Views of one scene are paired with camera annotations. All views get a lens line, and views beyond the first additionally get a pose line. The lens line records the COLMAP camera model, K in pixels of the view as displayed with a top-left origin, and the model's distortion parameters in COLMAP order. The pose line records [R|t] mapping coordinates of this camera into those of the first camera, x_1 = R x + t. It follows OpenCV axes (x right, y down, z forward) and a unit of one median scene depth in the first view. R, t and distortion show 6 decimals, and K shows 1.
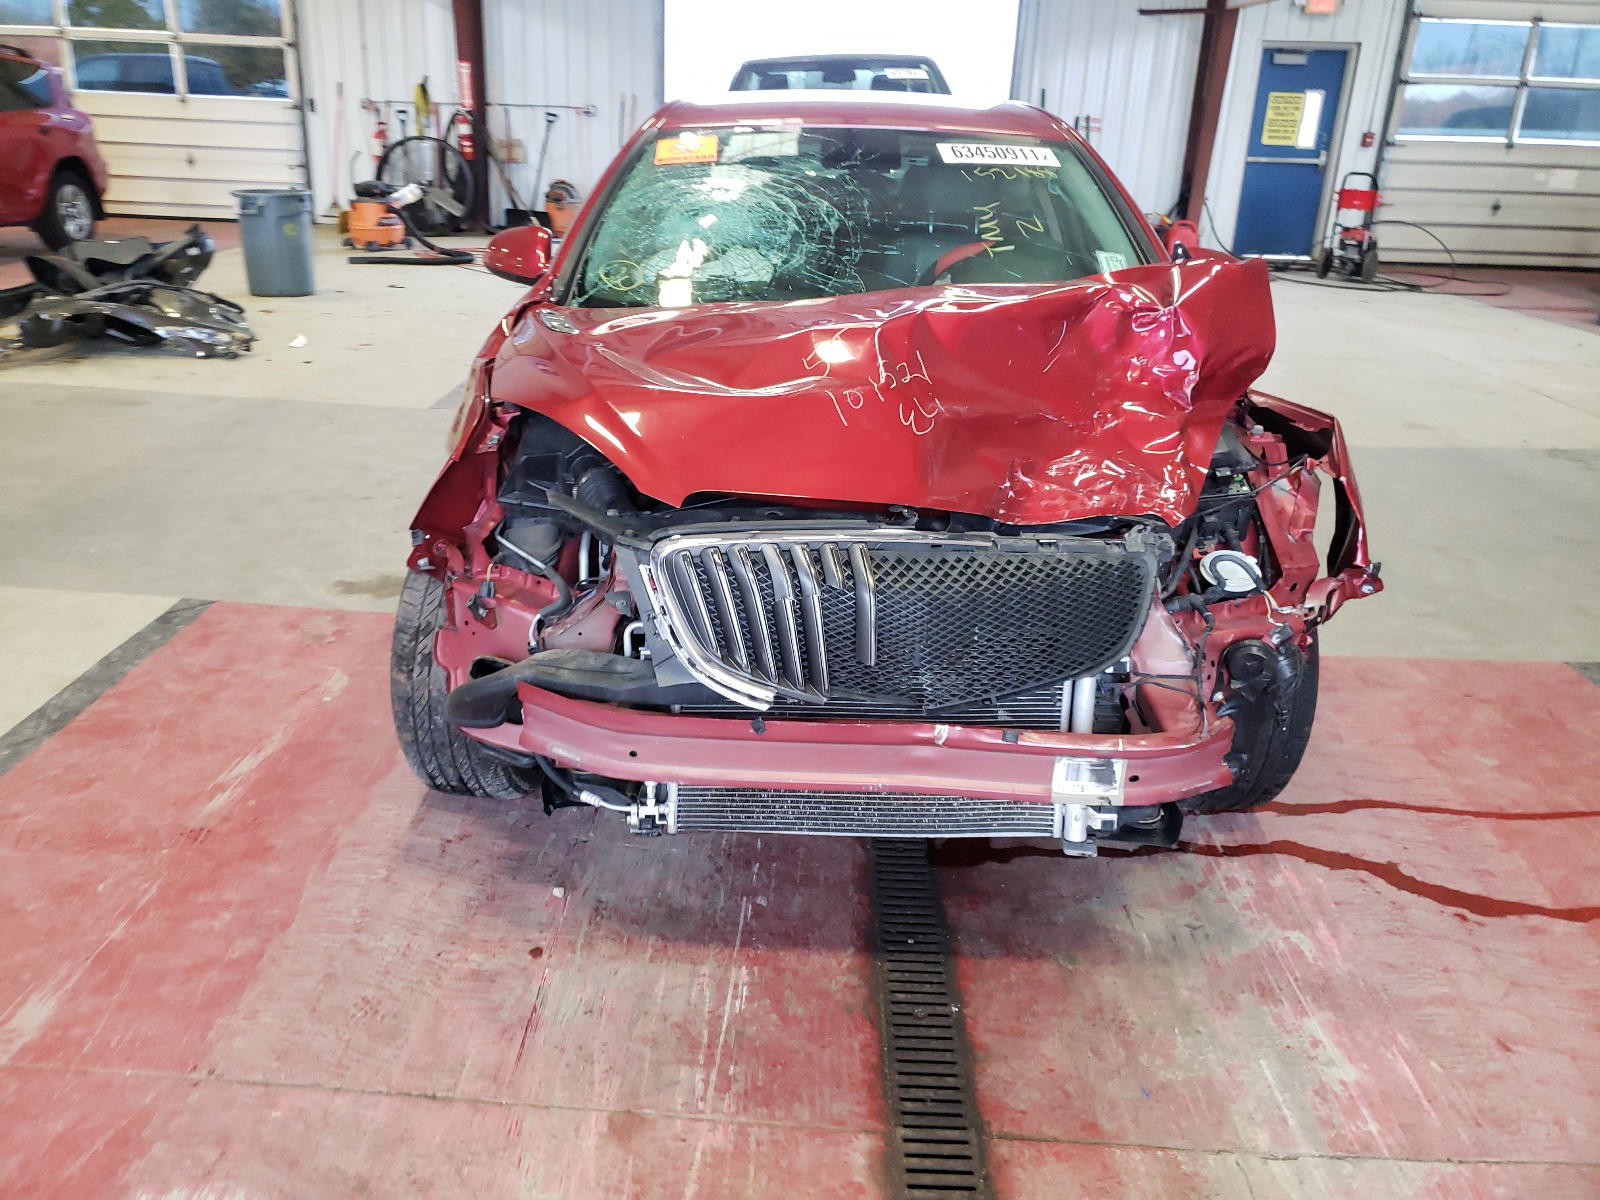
lens RADIAL K [[1236.5, 0, 800.0], [0, 1236.5, 600.0], [0, 0, 1]] dist [0.019936, -0.002883]
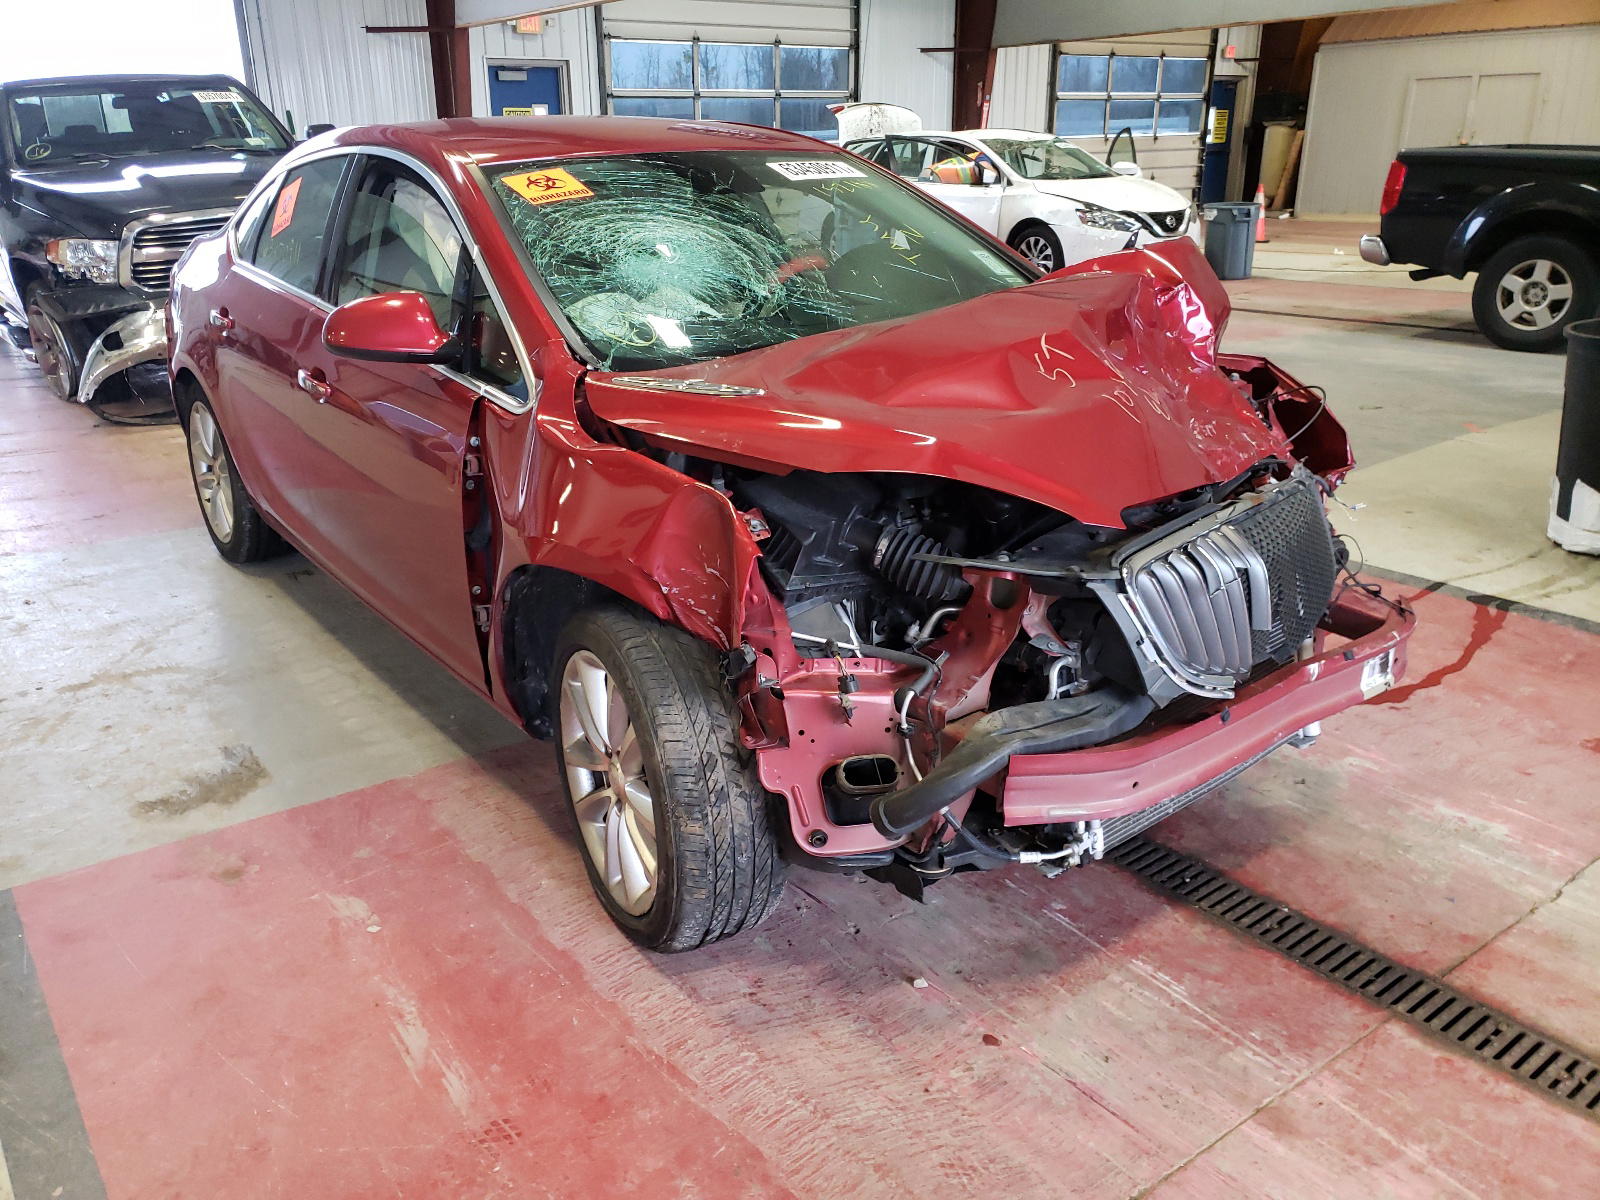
lens RADIAL K [[1218.2, 0, 765.8], [0, 1218.2, 613.3], [0, 0, 1]] dist [0.017418, 0.004157]
pose [[0.780997, -0.266588, 0.564778, -0.748244], [0.264276, 0.960434, 0.087895, -0.146500], [-0.565864, 0.080612, 0.820549, 0.295365]]
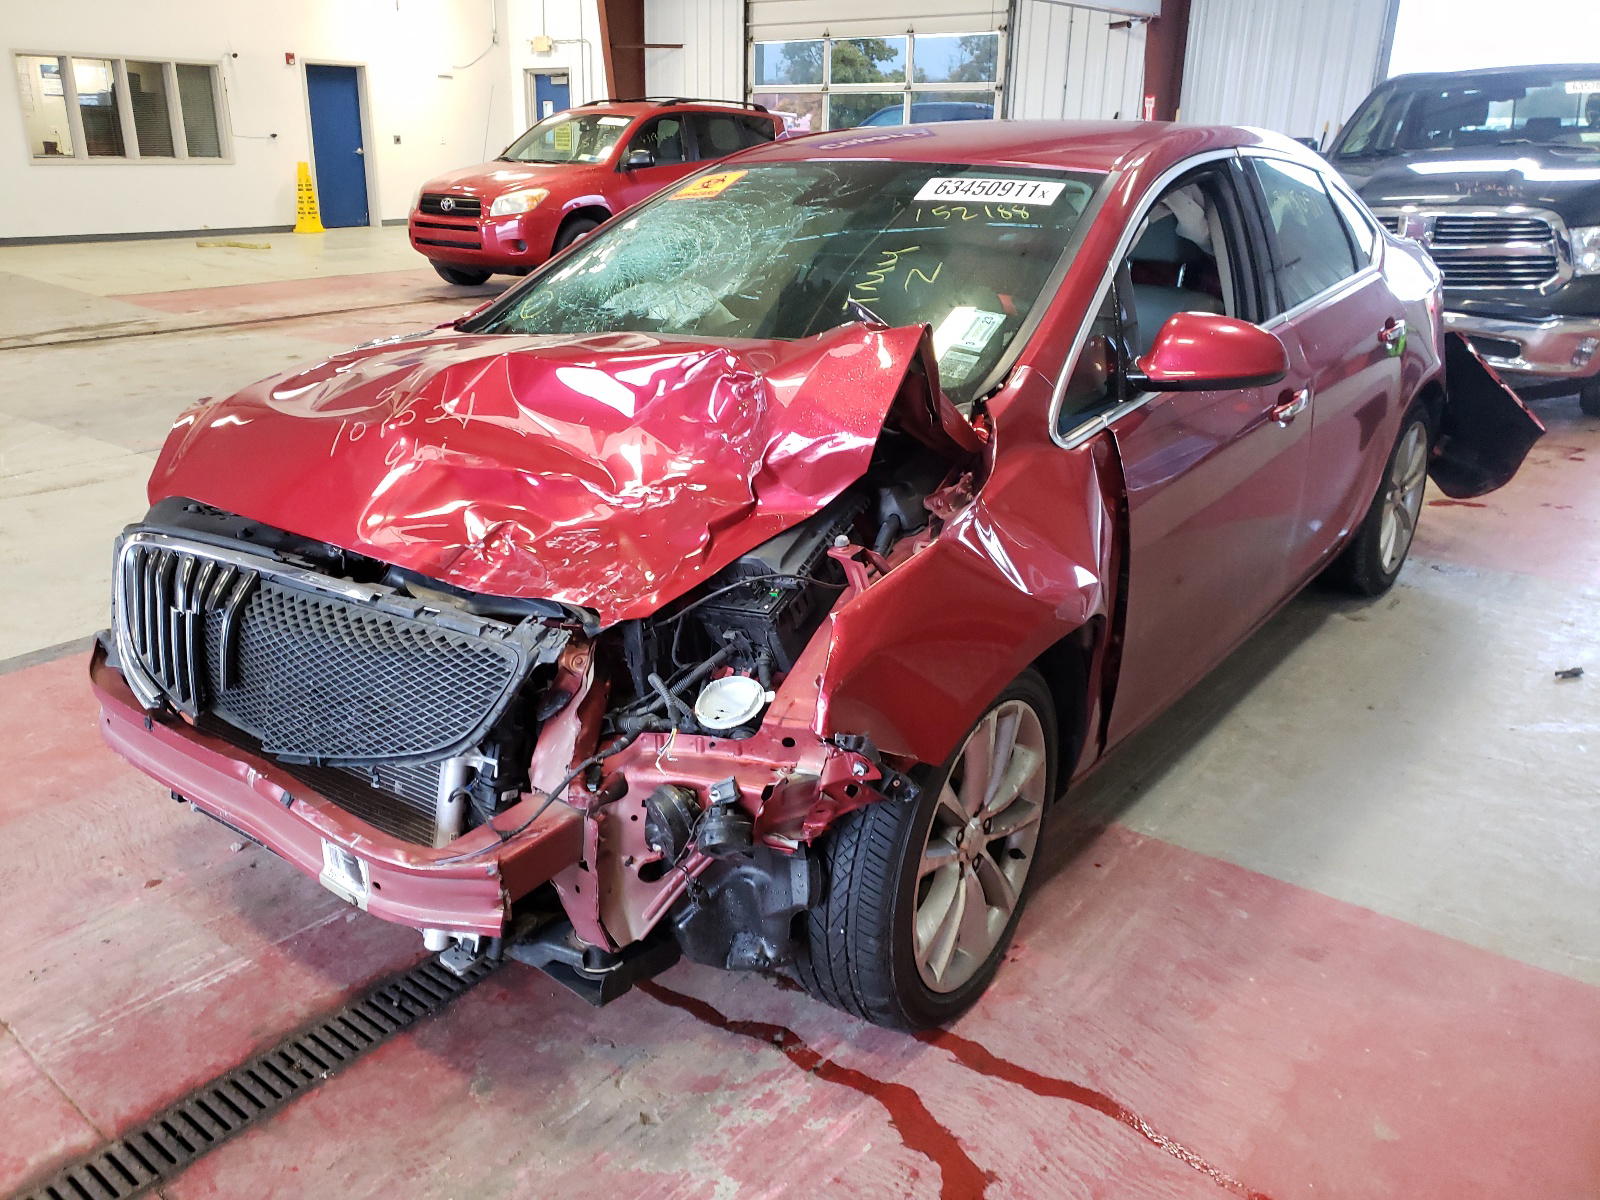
lens RADIAL K [[1218.2, 0, 765.8], [0, 1218.2, 613.3], [0, 0, 1]] dist [0.017418, 0.004157]
pose [[0.785755, 0.196904, -0.586359, 0.817006], [-0.202173, 0.977667, 0.057385, -0.135540], [0.584564, 0.073455, 0.808016, 0.372654]]
